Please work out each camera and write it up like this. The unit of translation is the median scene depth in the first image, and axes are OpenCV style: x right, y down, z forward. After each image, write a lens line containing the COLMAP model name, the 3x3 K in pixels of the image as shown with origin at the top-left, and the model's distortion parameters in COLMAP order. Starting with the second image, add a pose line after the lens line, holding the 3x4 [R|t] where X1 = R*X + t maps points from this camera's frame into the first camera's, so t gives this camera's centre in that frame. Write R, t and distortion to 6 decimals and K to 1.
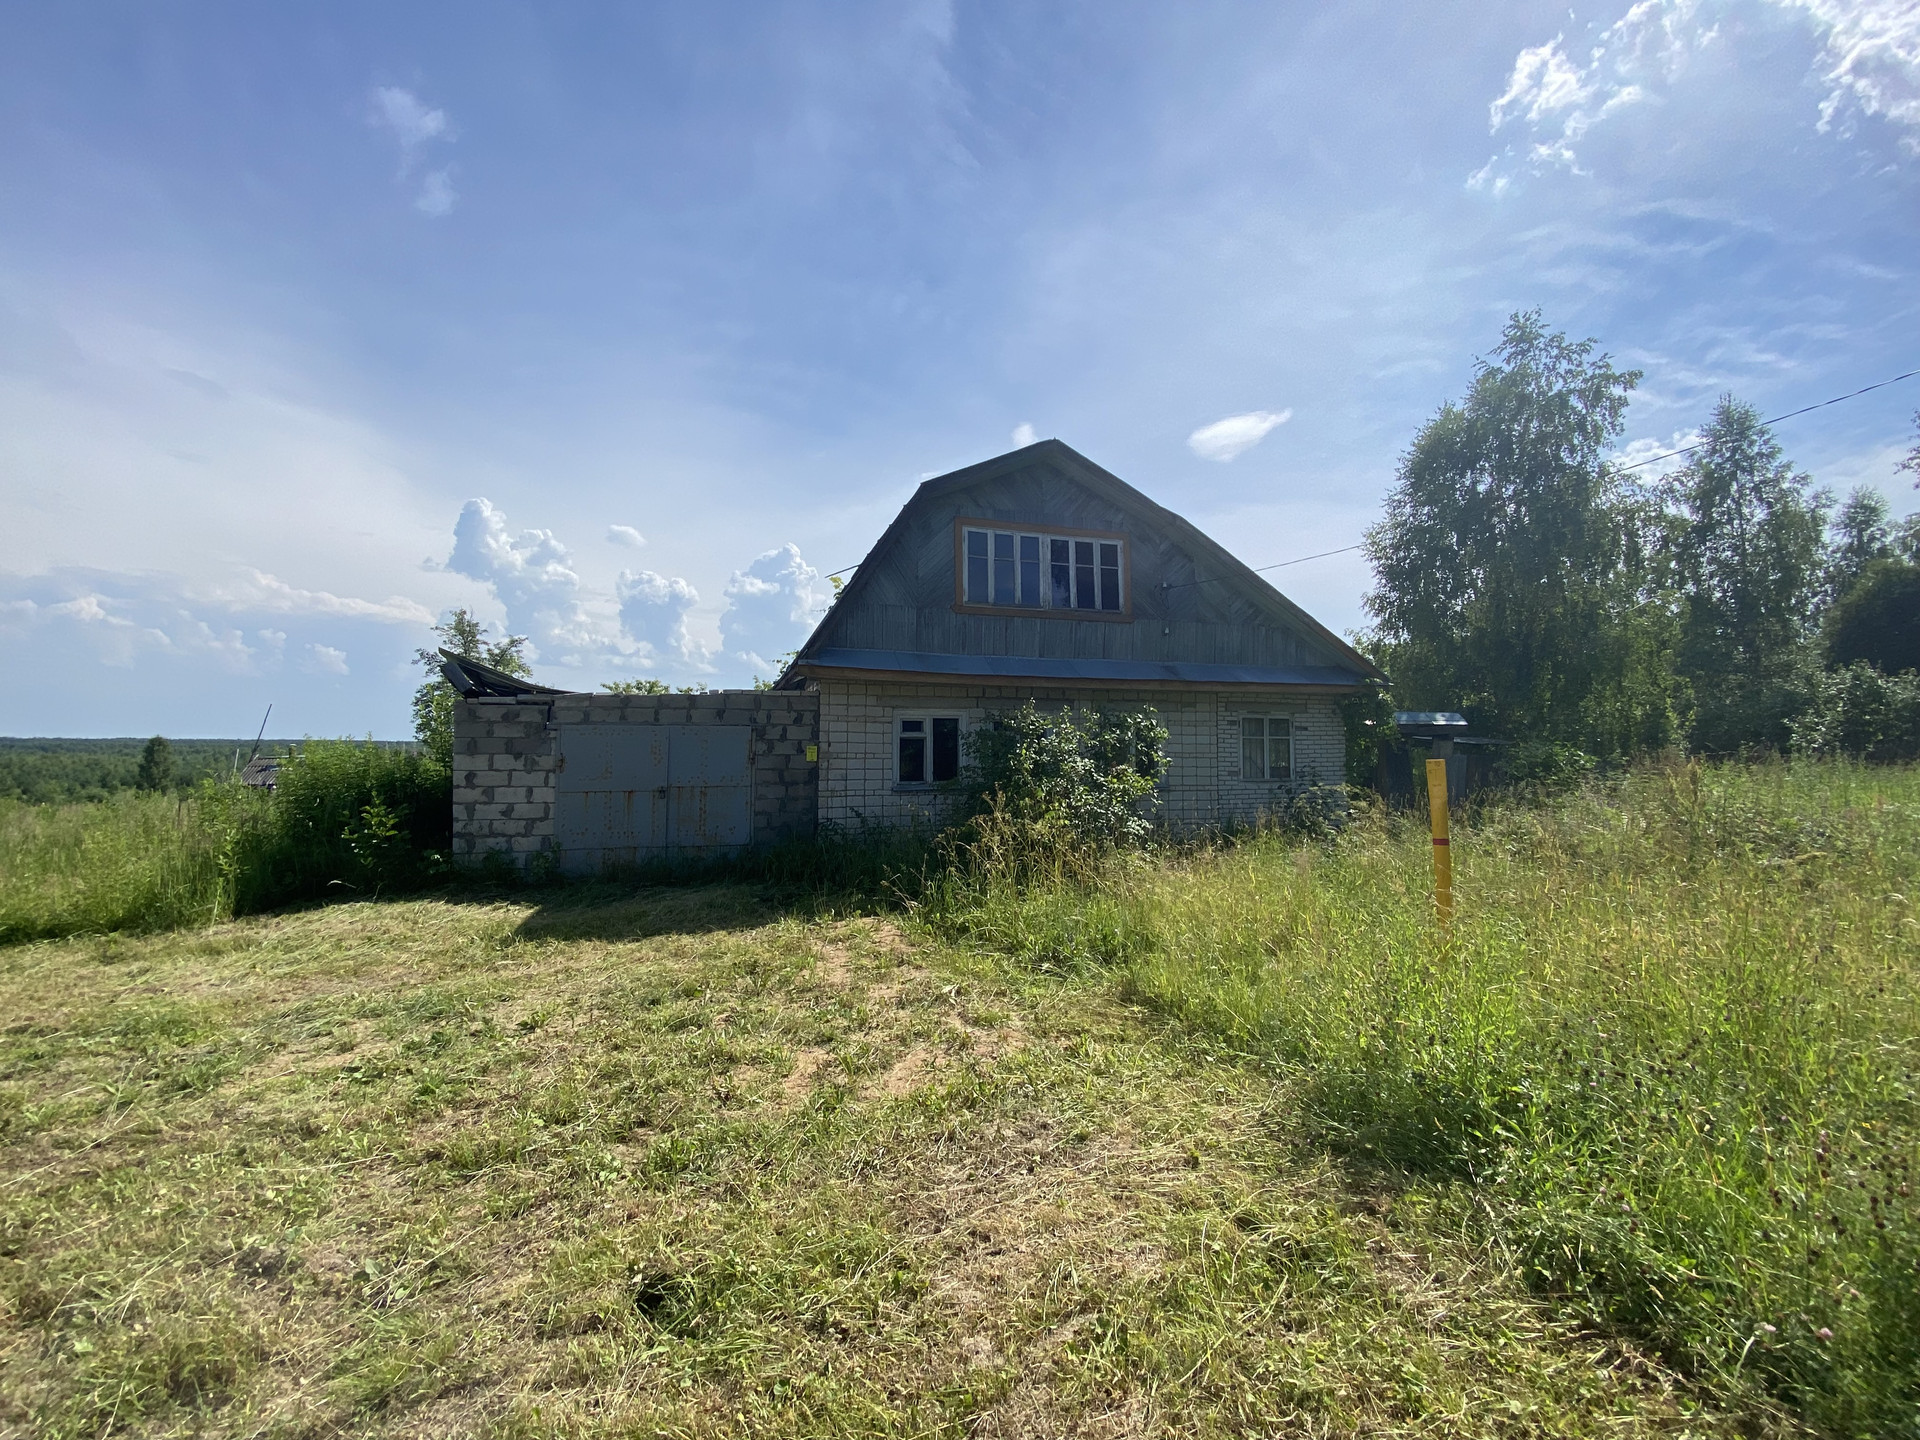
lens RADIAL K [[776.5, 0, 958.7], [0, 776.5, 717.6], [0, 0, 1]] dist [0.023513, -0.021755]
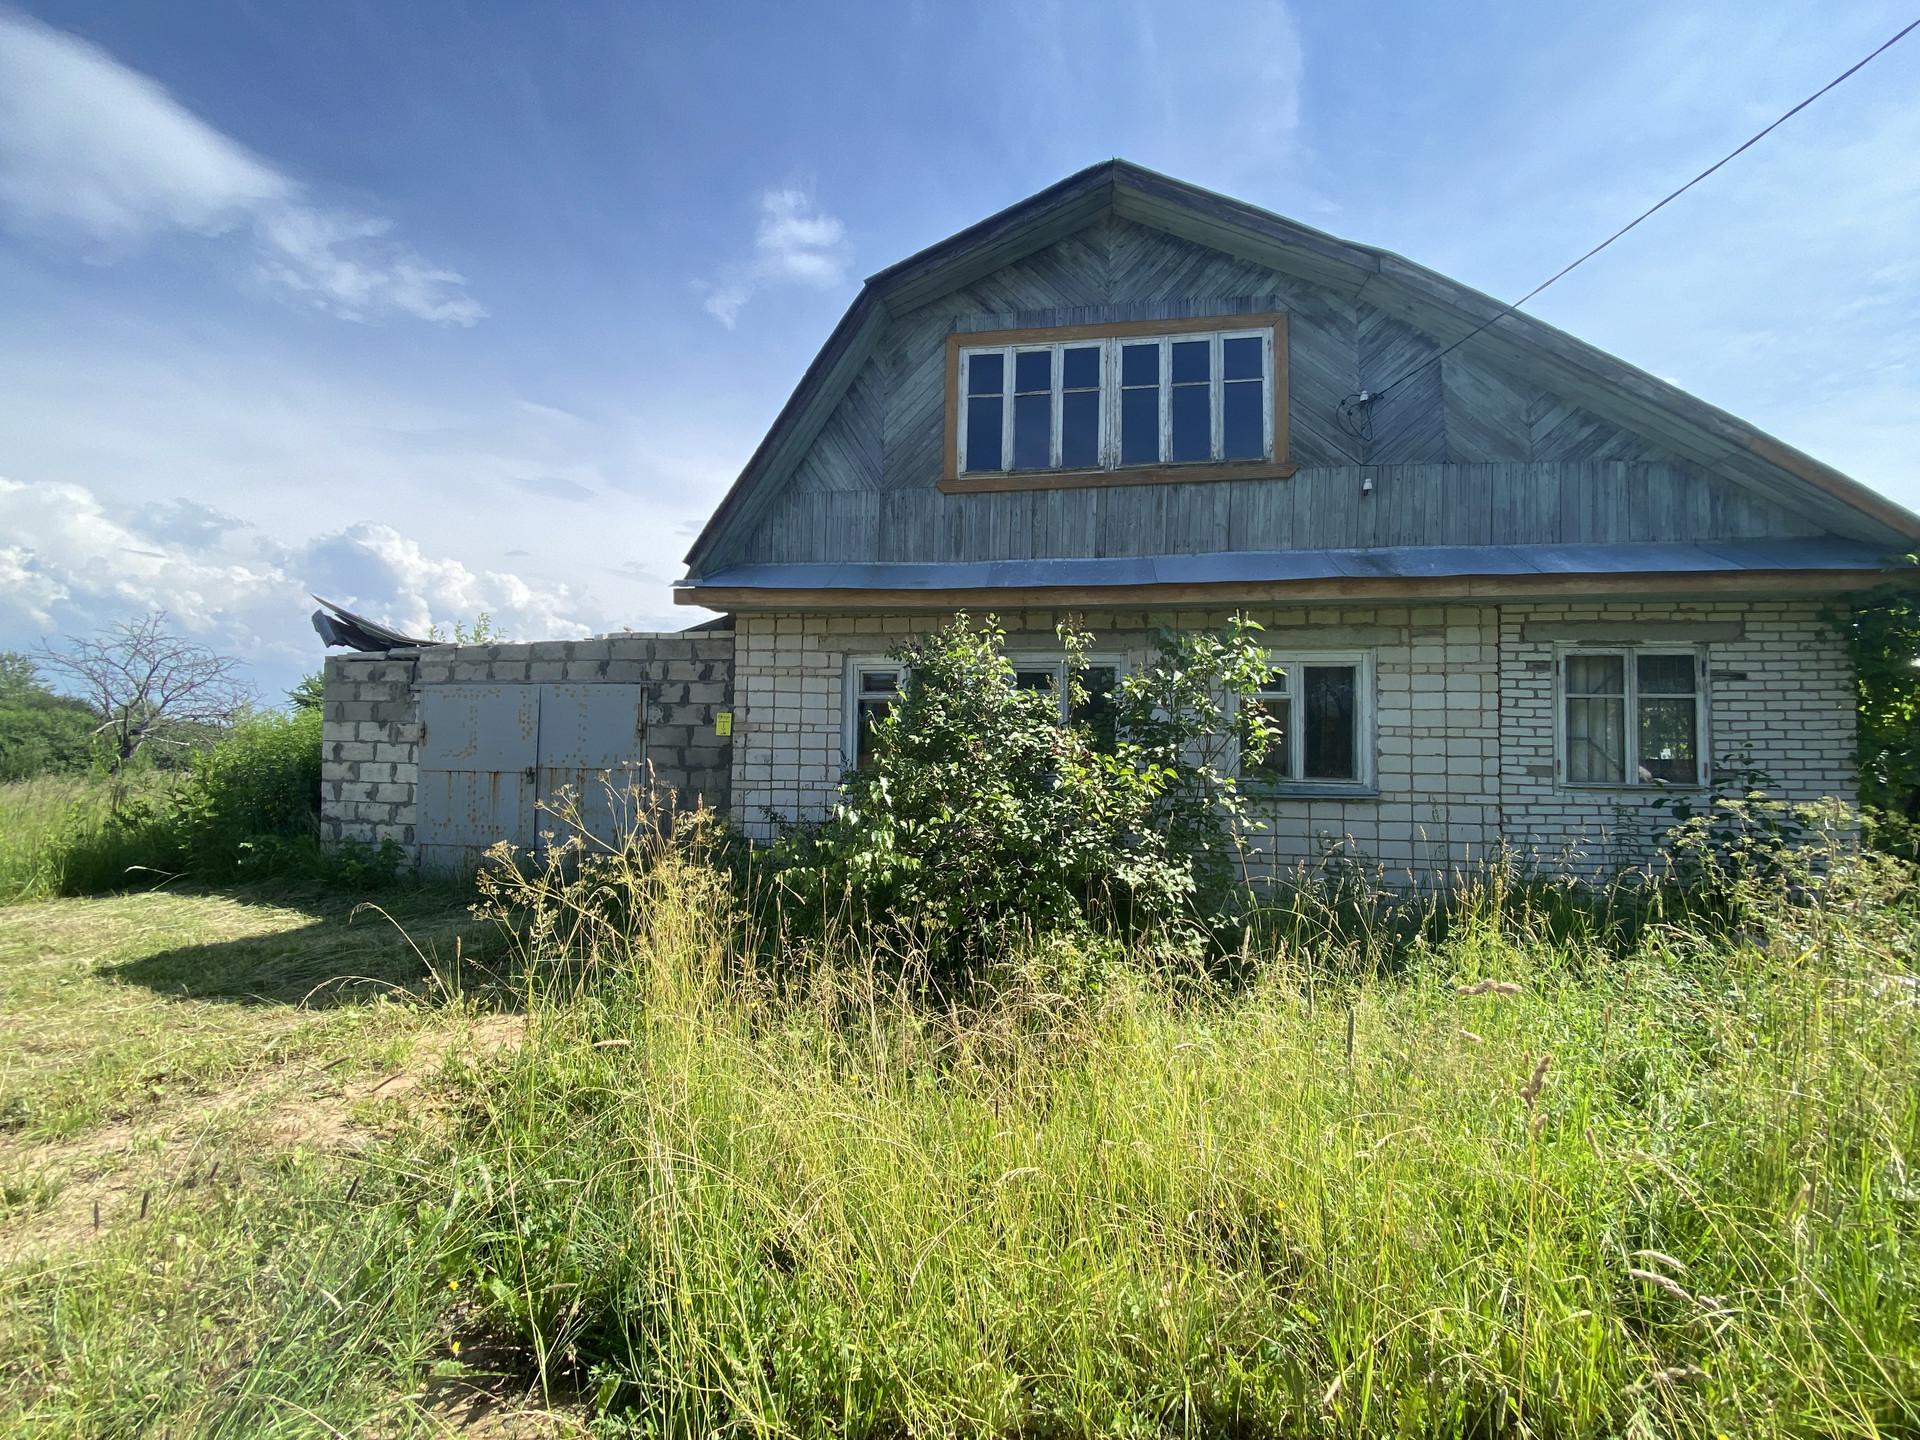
lens RADIAL K [[776.5, 0, 958.7], [0, 776.5, 717.6], [0, 0, 1]] dist [0.023513, -0.021755]
pose [[0.898184, -0.002182, -0.439614, 0.293836], [0.010920, 0.999790, 0.017349, 0.031619], [0.439484, -0.020383, 0.898019, 0.490004]]
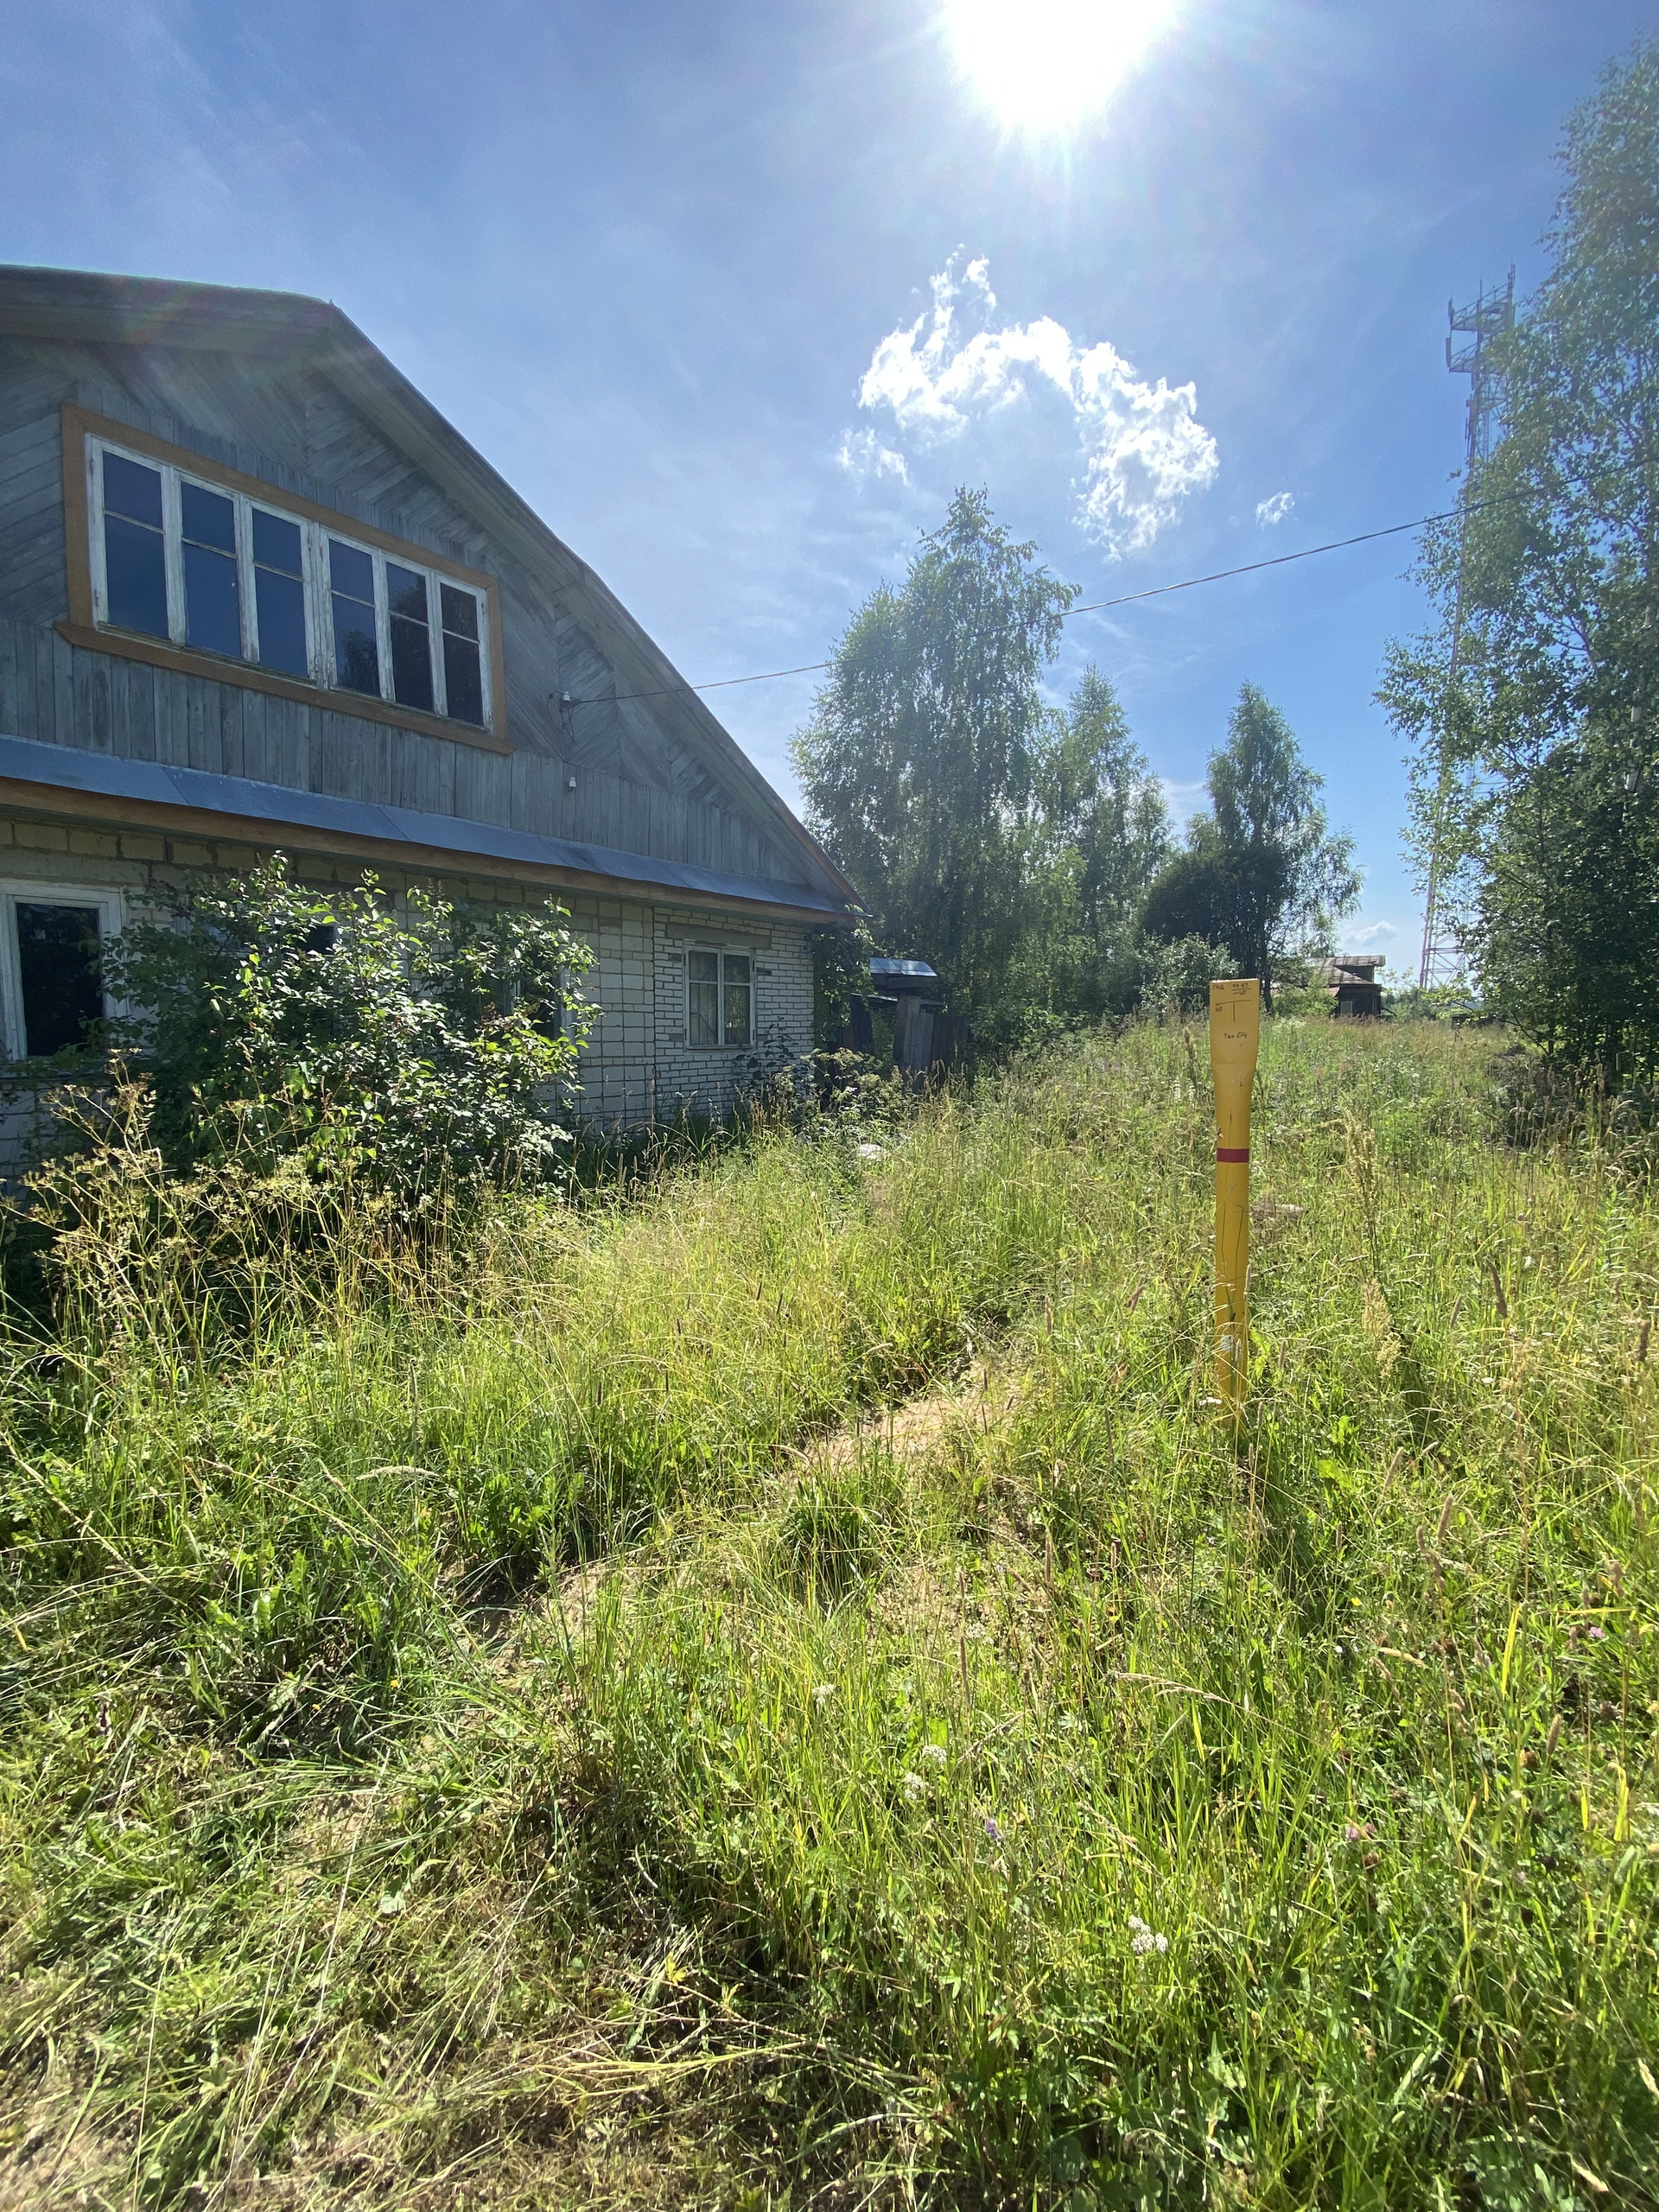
lens RADIAL K [[894.6, 0, 831.7], [0, 894.6, 1100.6], [0, 0, 1]] dist [0.023513, -0.021755]
pose [[0.830668, -0.044188, 0.555012, 0.061356], [-0.028243, 0.992218, 0.121268, 0.036955], [-0.556052, -0.116408, 0.822955, 0.387723]]
